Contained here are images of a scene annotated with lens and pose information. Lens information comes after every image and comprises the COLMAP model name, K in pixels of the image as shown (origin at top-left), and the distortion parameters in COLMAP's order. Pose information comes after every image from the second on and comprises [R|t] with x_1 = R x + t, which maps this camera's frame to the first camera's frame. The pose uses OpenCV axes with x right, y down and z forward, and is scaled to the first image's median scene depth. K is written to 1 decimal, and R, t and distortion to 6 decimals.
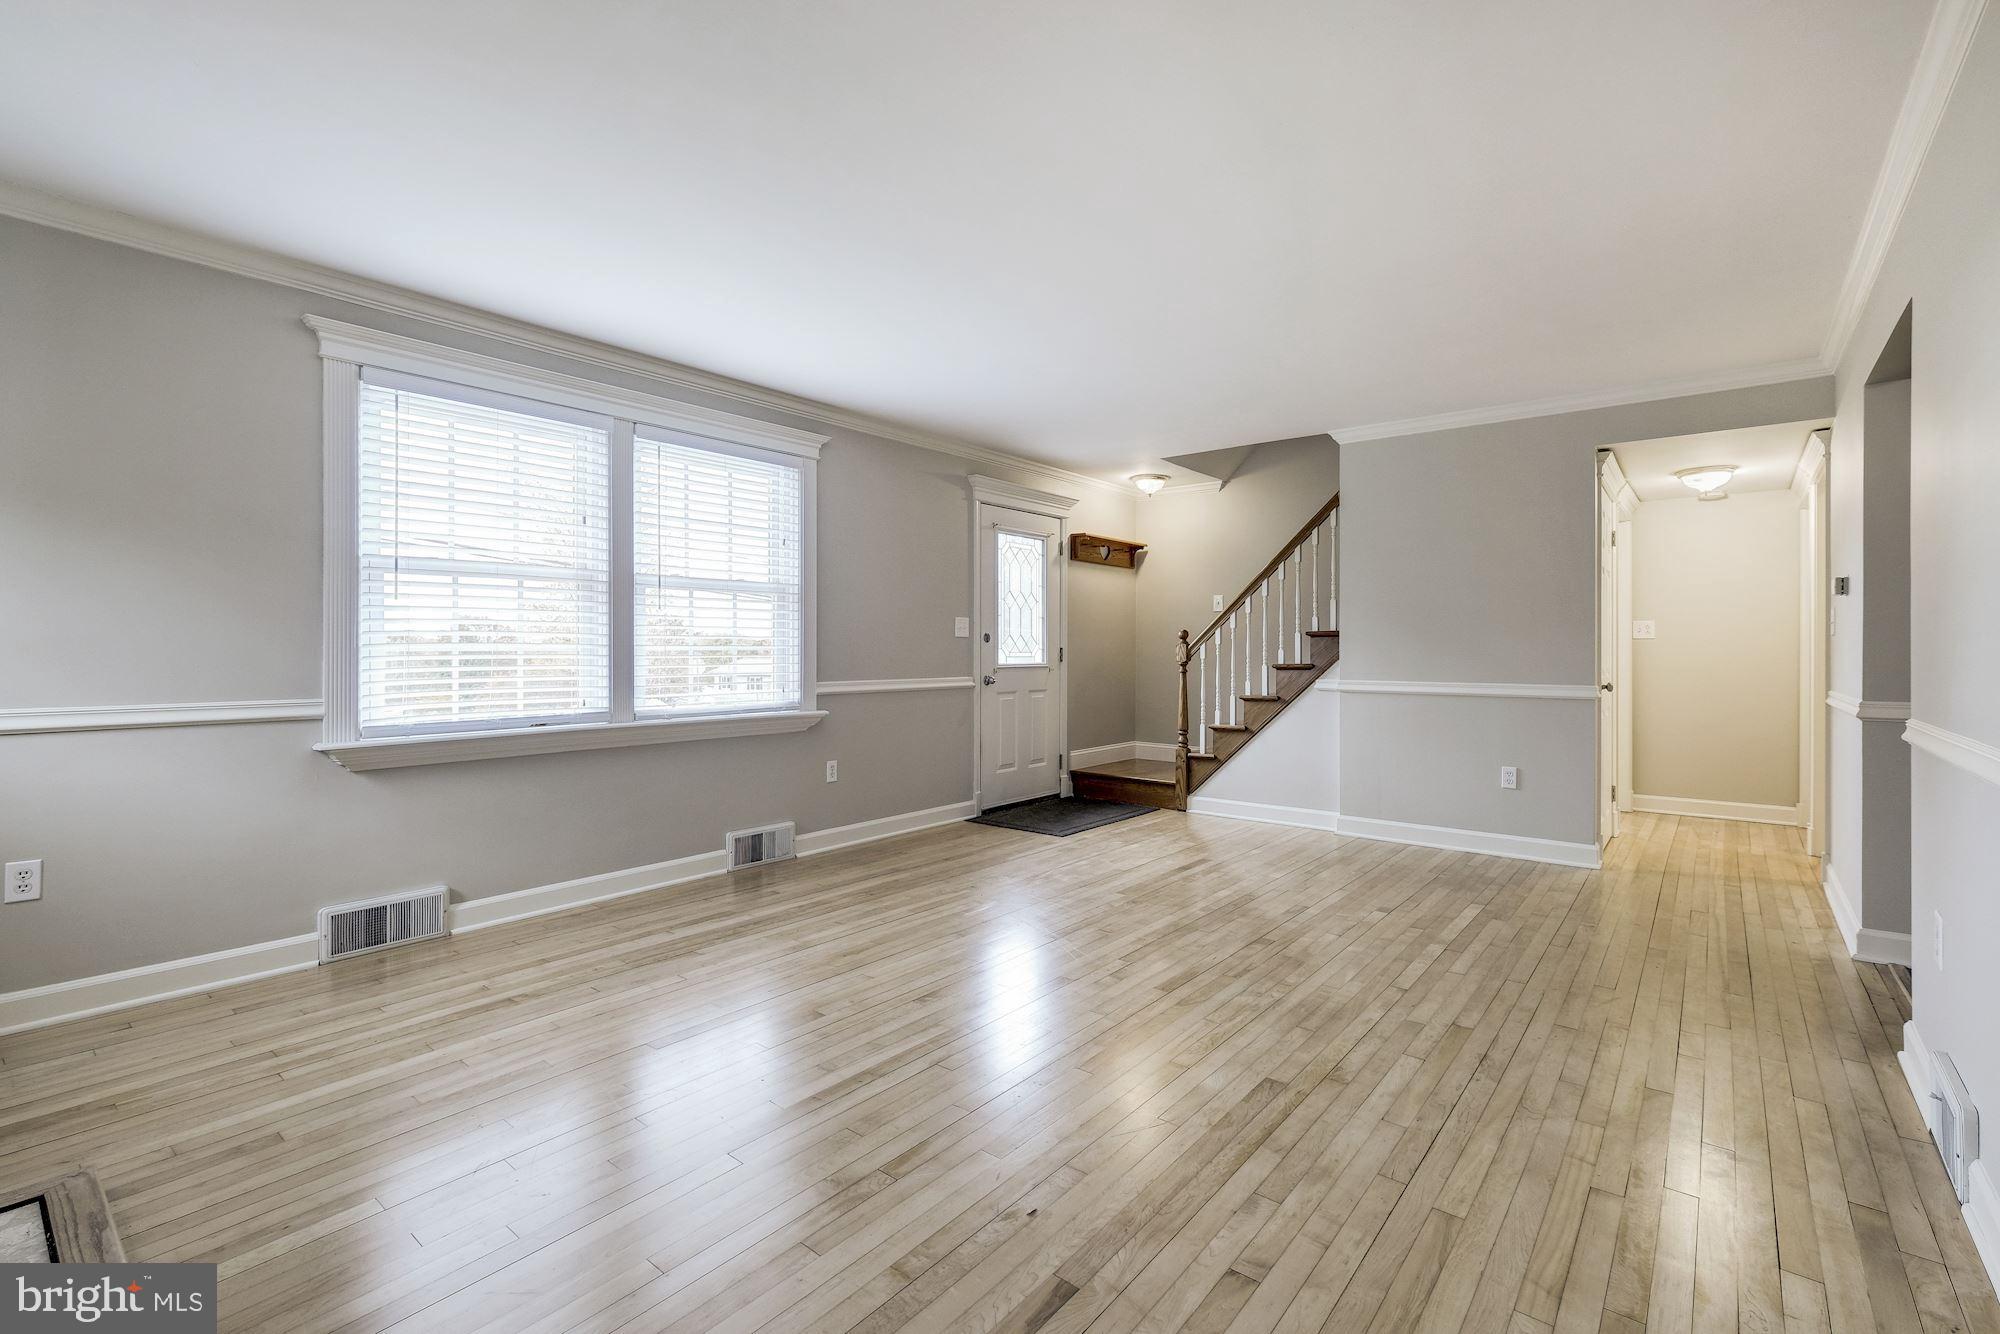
lens RADIAL K [[888.3, 0, 992.3], [0, 888.3, 655.2], [0, 0, 1]] dist [0.000449, 0.000104]
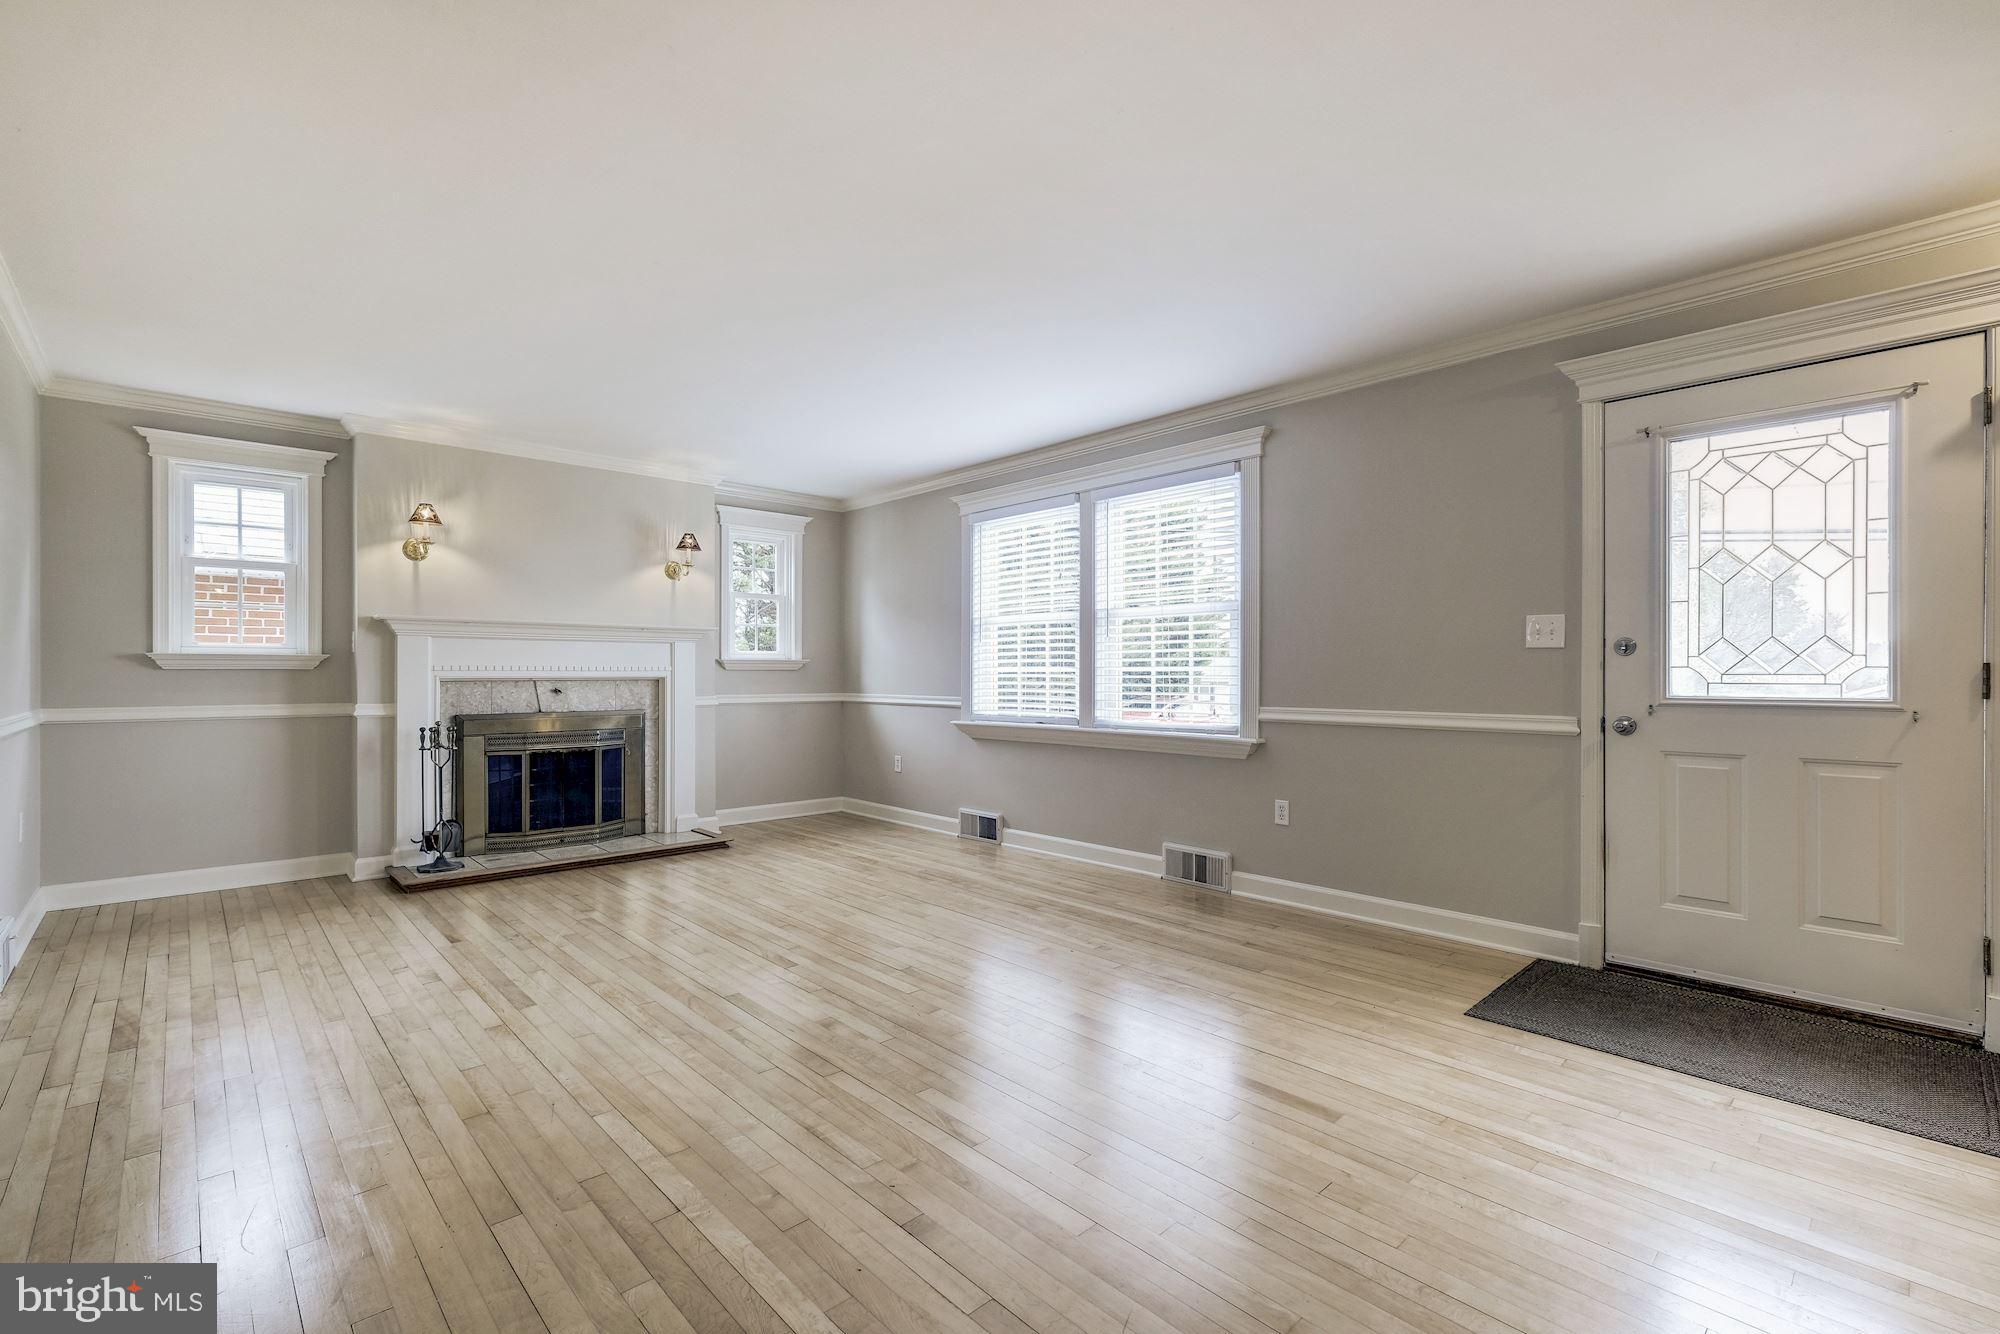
lens RADIAL K [[869.0, 0, 1008.1], [0, 869.0, 672.2], [0, 0, 1]] dist [0.001907, 0.000239]
pose [[-0.117510, 0.002821, -0.993068, 0.680798], [-0.002293, 0.999993, 0.003112, -0.006268], [0.993069, 0.002643, -0.117503, 0.836696]]
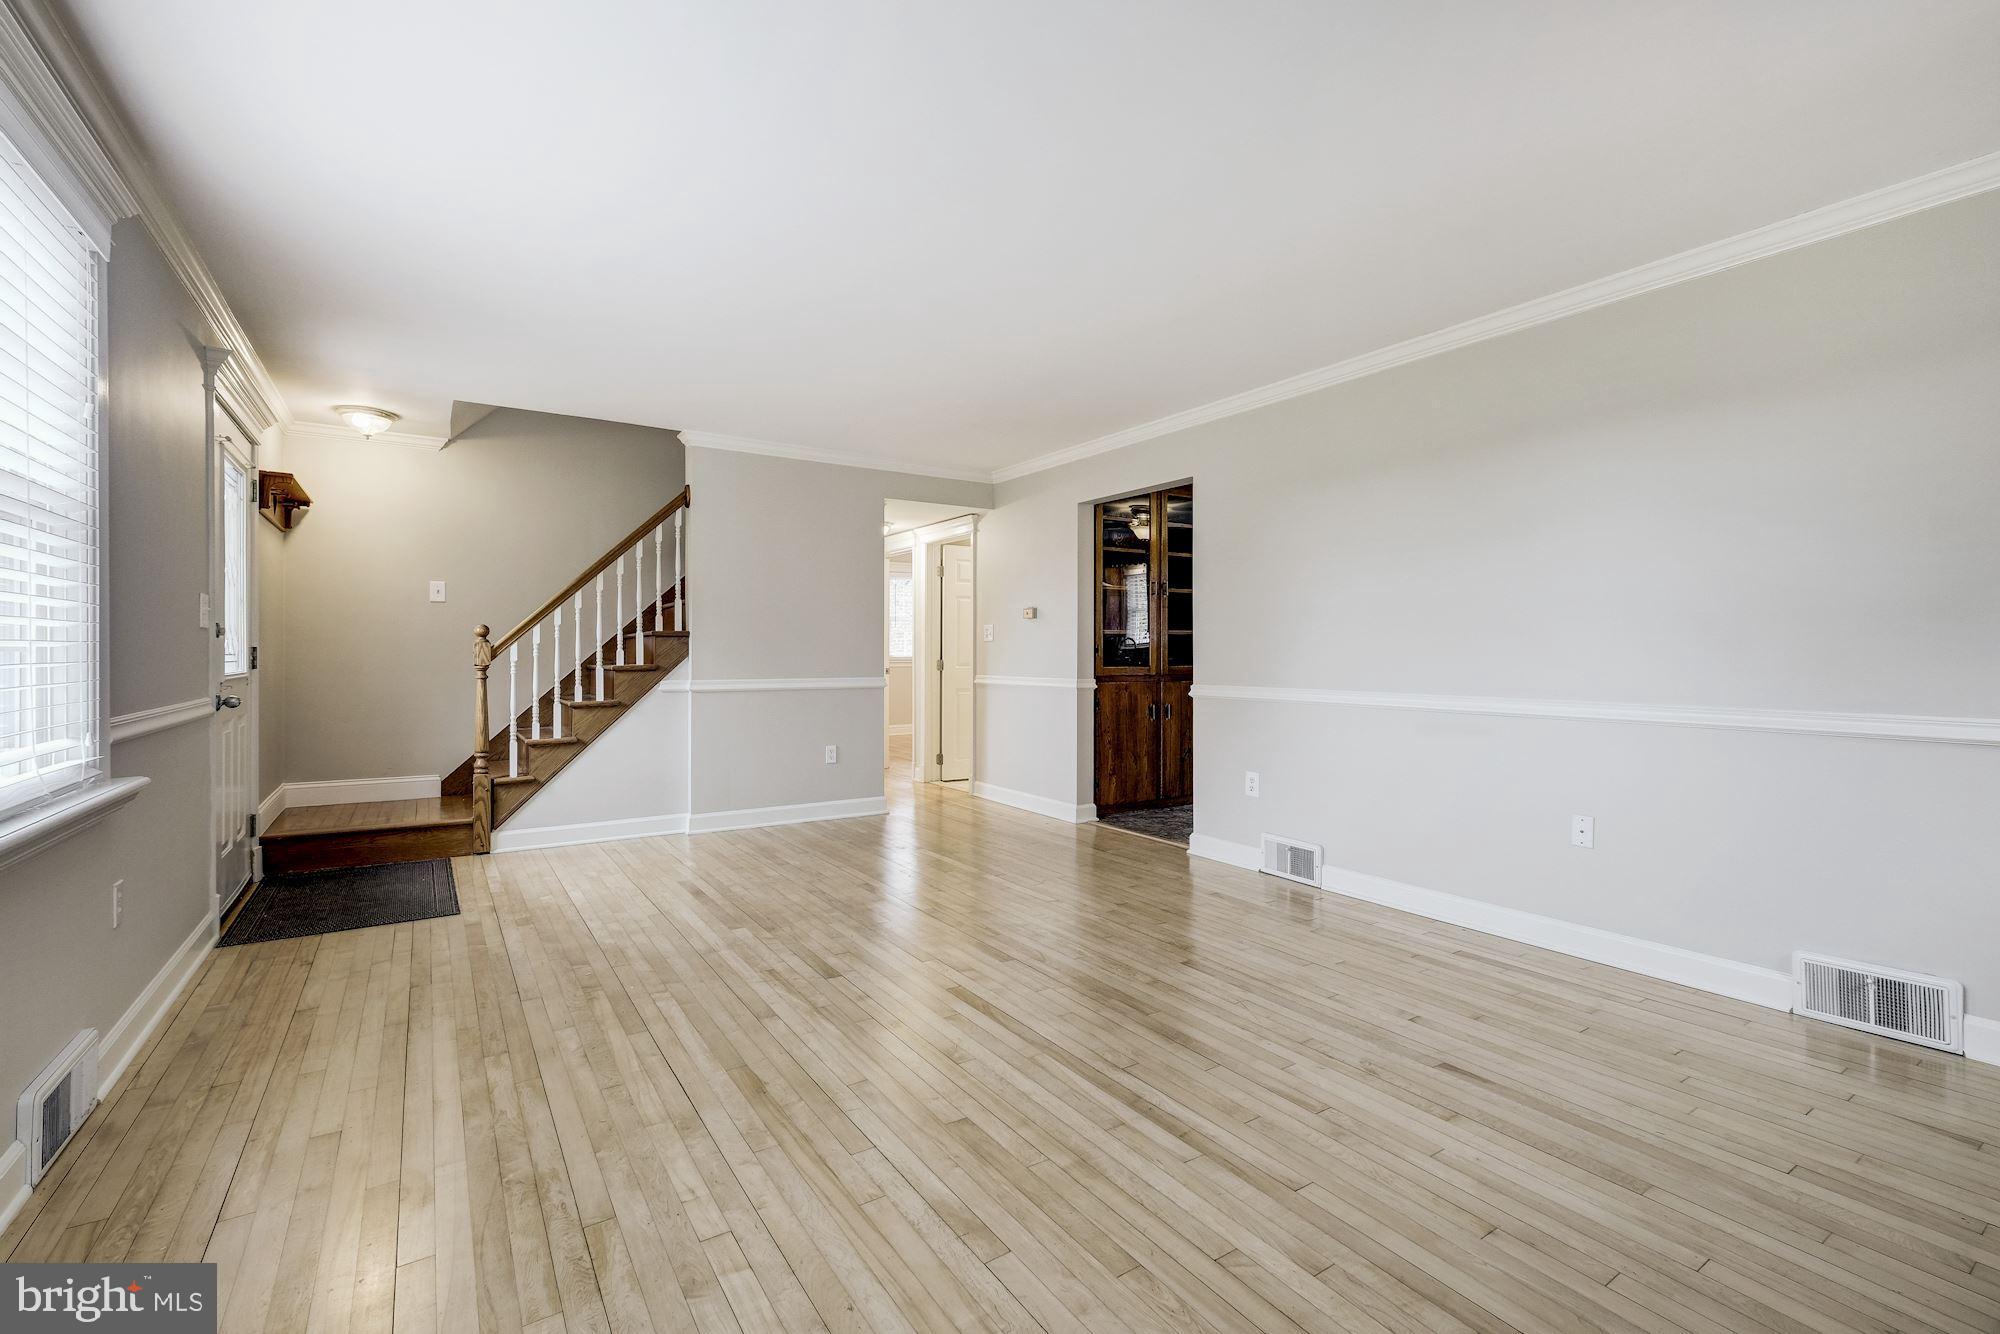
lens RADIAL K [[883.8, 0, 1004.5], [0, 883.8, 678.2], [0, 0, 1]] dist [-0.001809, -0.000162]
pose [[0.292080, -0.031633, 0.955871, -0.494790], [0.007206, 0.999497, 0.030874, -0.002791], [-0.956367, -0.002130, 0.292161, 0.403641]]
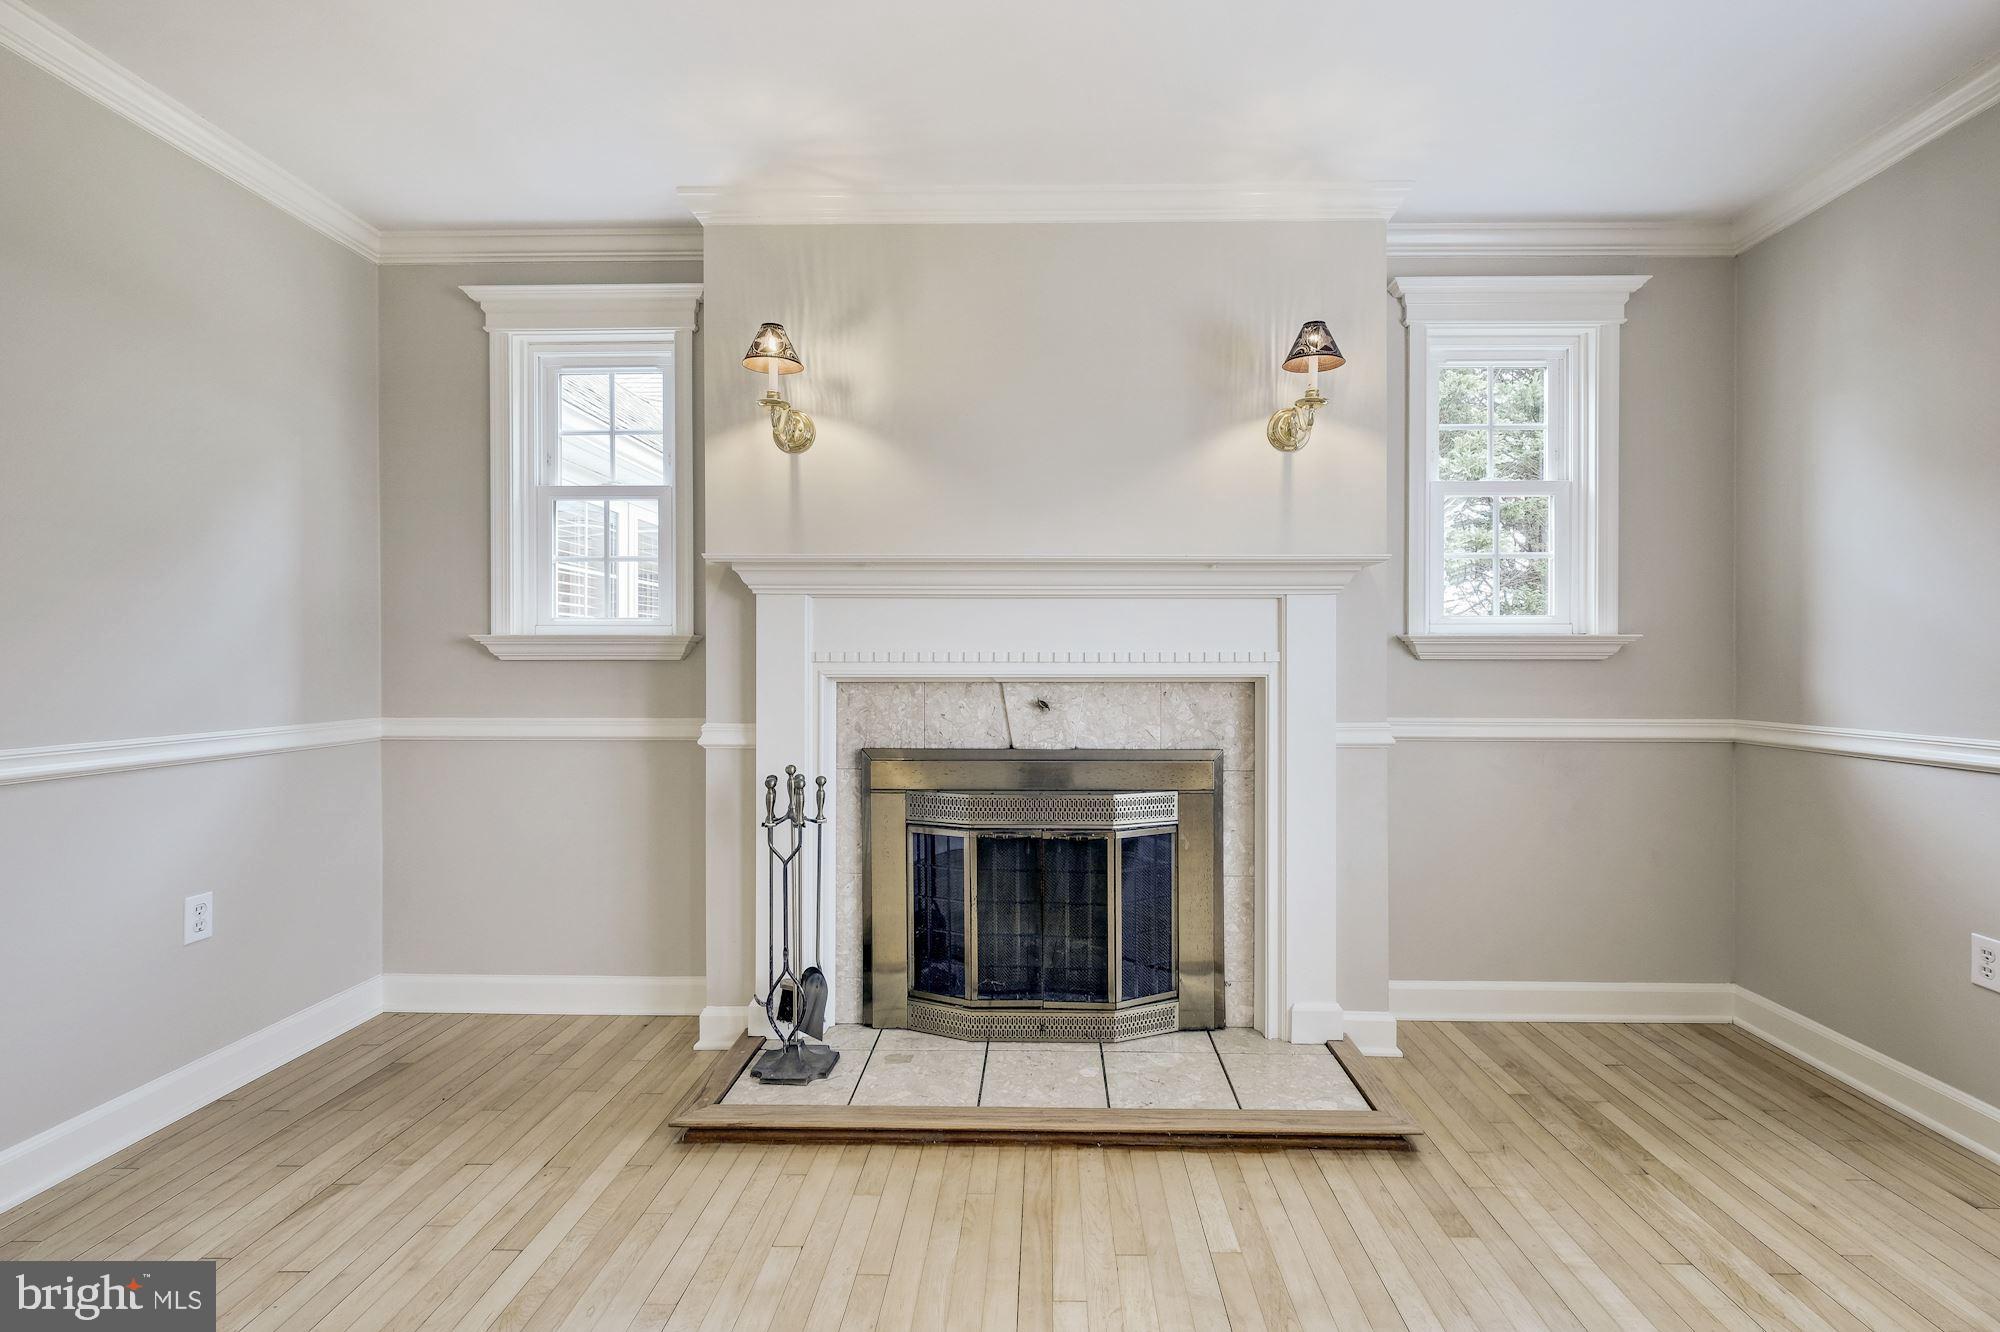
lens RADIAL K [[879.1, 0, 1044.6], [0, 879.1, 664.1], [0, 0, 1]] dist [0.001096, 0.000087]
pose [[-0.770651, 0.005261, -0.637236, 0.018413], [-0.000572, 0.999960, 0.008948, -0.006942], [0.637257, 0.007260, -0.770617, 0.561565]]
